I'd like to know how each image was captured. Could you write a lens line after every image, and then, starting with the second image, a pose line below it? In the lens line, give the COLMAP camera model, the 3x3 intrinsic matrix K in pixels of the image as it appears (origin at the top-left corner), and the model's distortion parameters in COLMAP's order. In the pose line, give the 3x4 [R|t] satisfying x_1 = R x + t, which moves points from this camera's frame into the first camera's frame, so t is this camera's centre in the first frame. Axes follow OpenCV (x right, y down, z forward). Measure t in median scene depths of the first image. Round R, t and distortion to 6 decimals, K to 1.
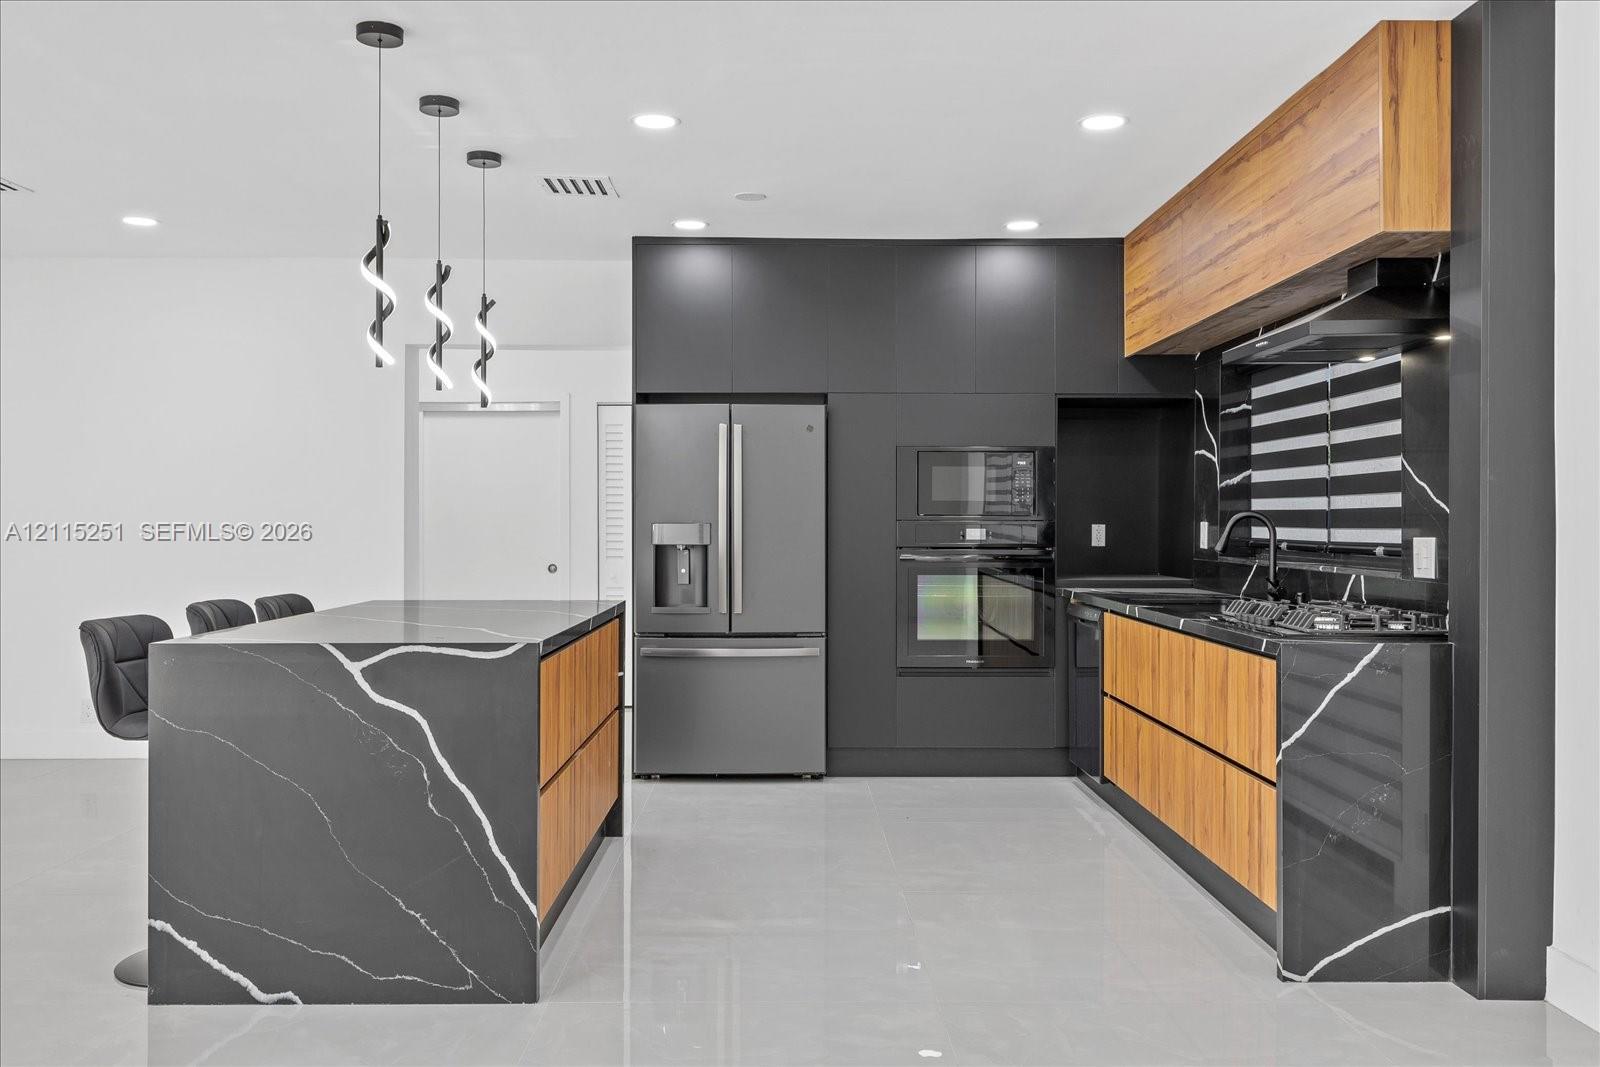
lens RADIAL K [[1275.8, 0, 800.0], [0, 1275.8, 522.2], [0, 0, 1]] dist [0.005601, 0.002467]
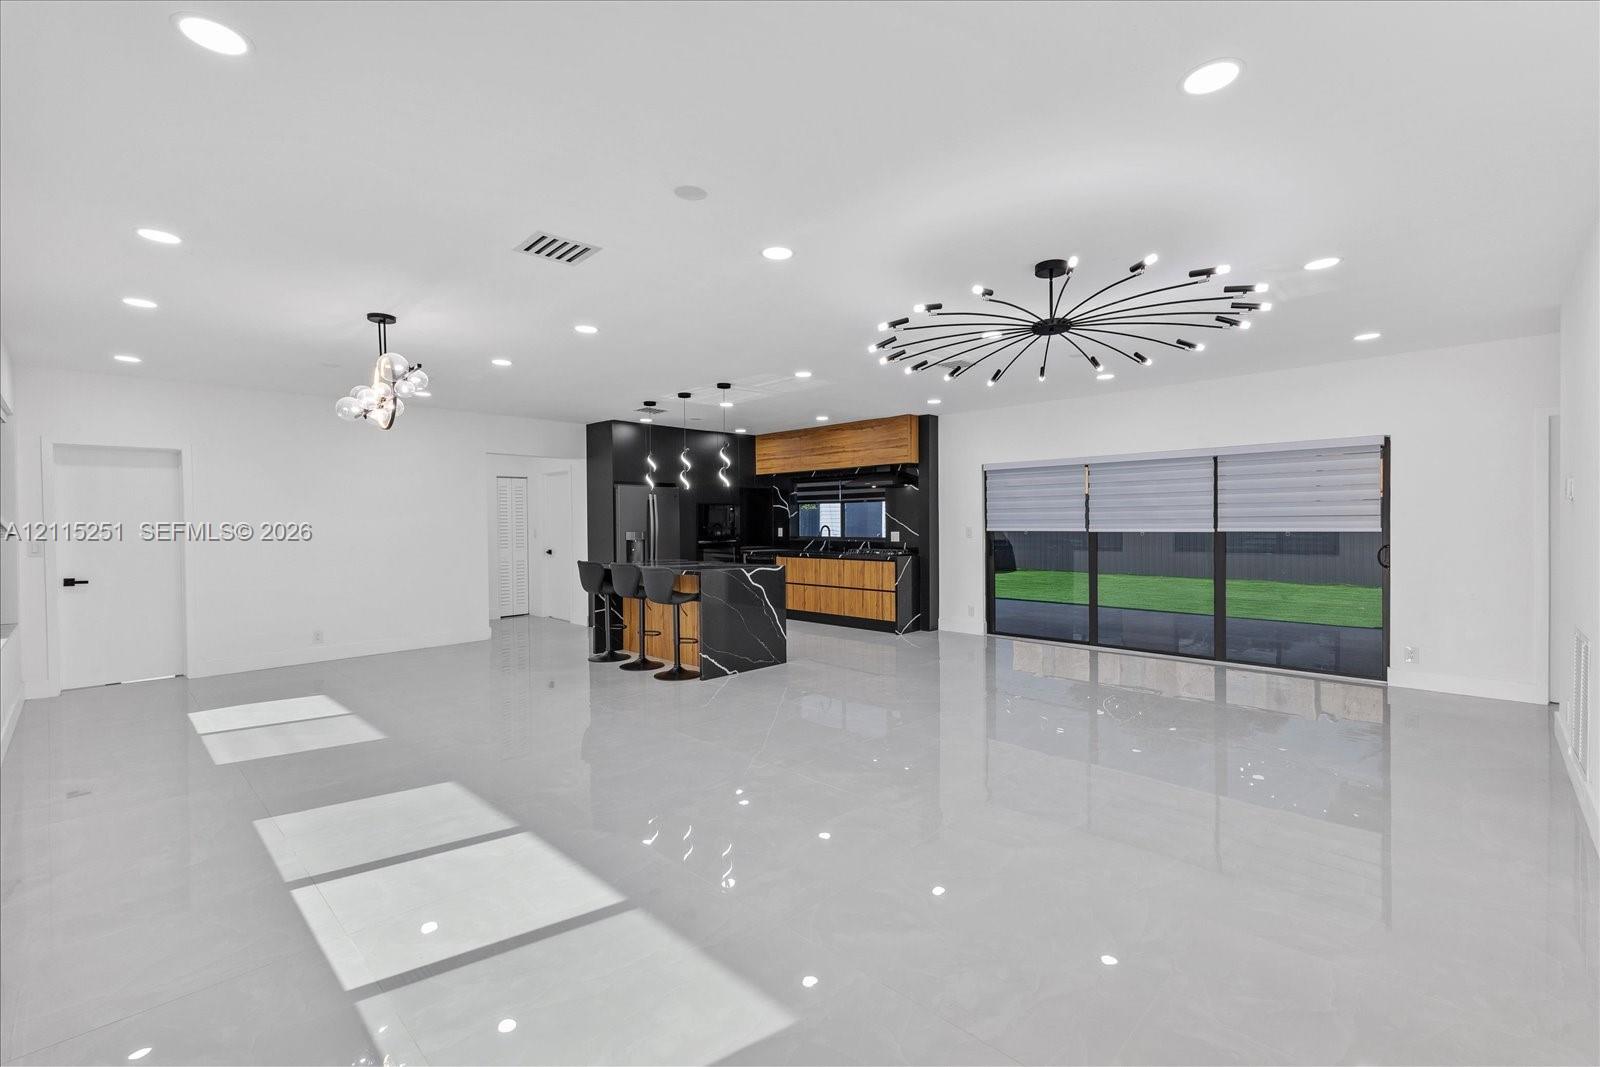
lens RADIAL K [[676.7, 0, 800.5], [0, 676.7, 530.8], [0, 0, 1]] dist [-0.000623, 0.000061]
pose [[0.708644, -0.017288, 0.705354, -0.855366], [0.009678, 0.999844, 0.014783, -0.018336], [-0.705499, -0.003649, 0.708701, -0.229281]]
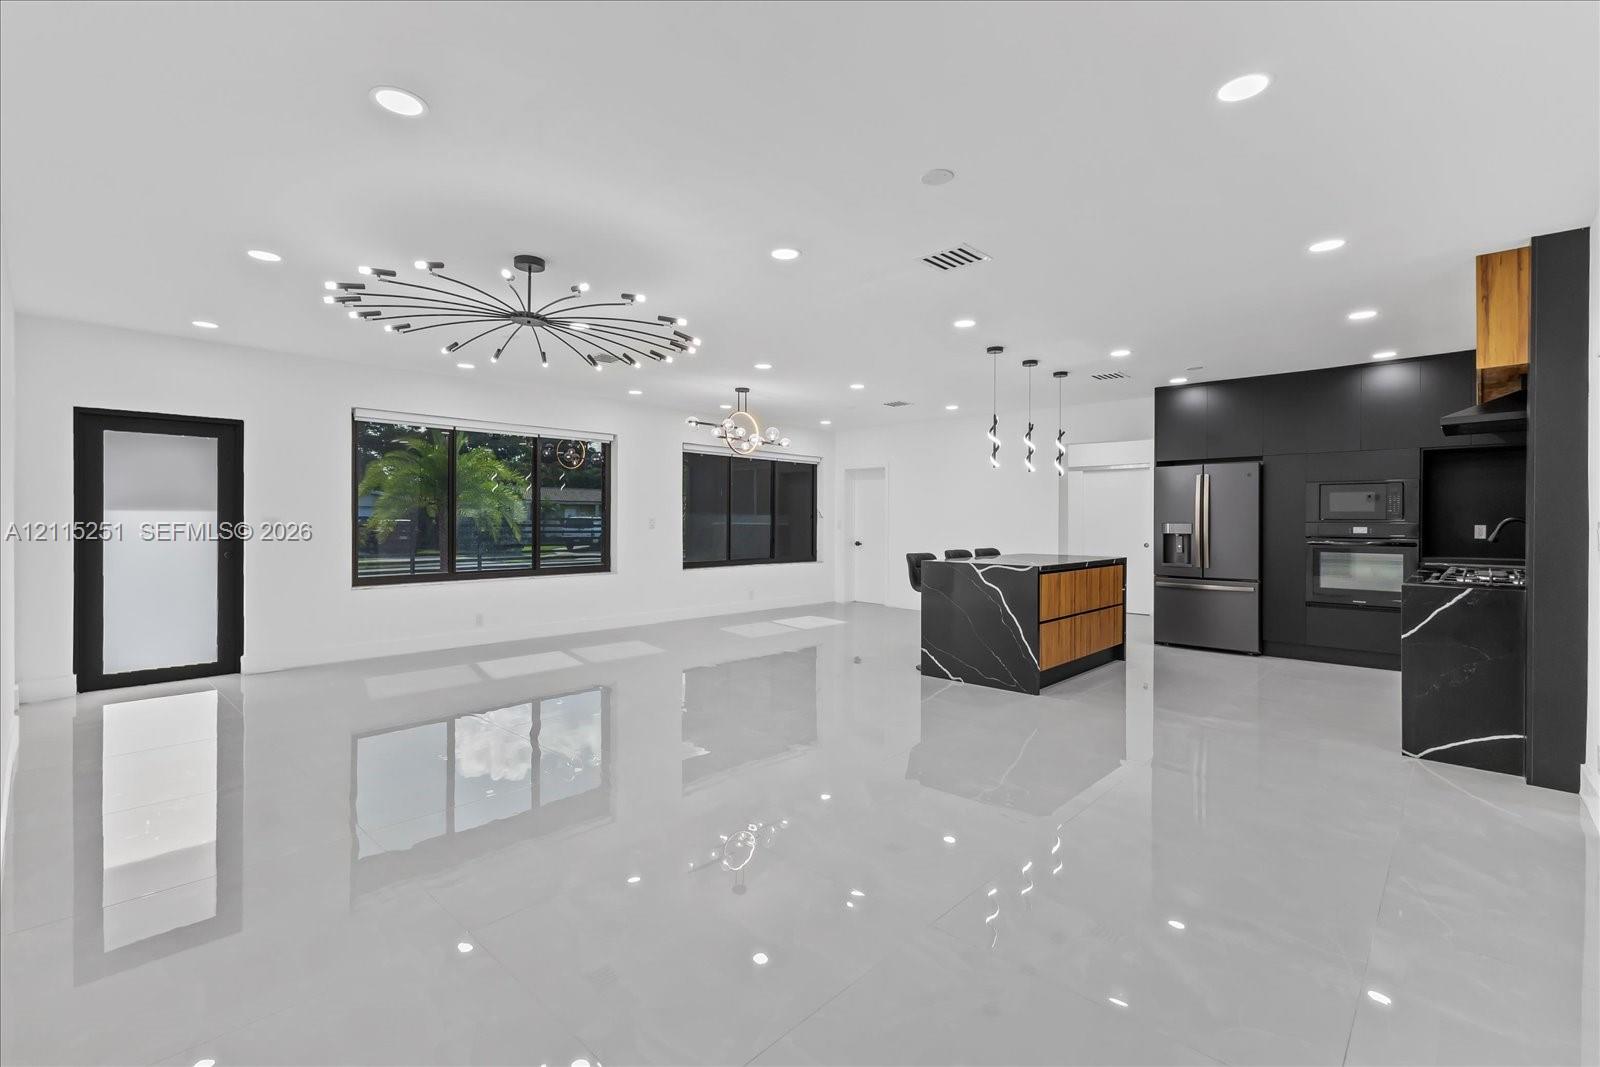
lens RADIAL K [[704.7, 0, 804.5], [0, 704.7, 525.1], [0, 0, 1]] dist [-0.000026, -0.000023]
pose [[0.718440, 0.005315, -0.695568, 0.272647], [-0.001864, 0.999982, 0.005715, -0.001594], [0.695586, -0.002809, 0.718437, -0.250315]]
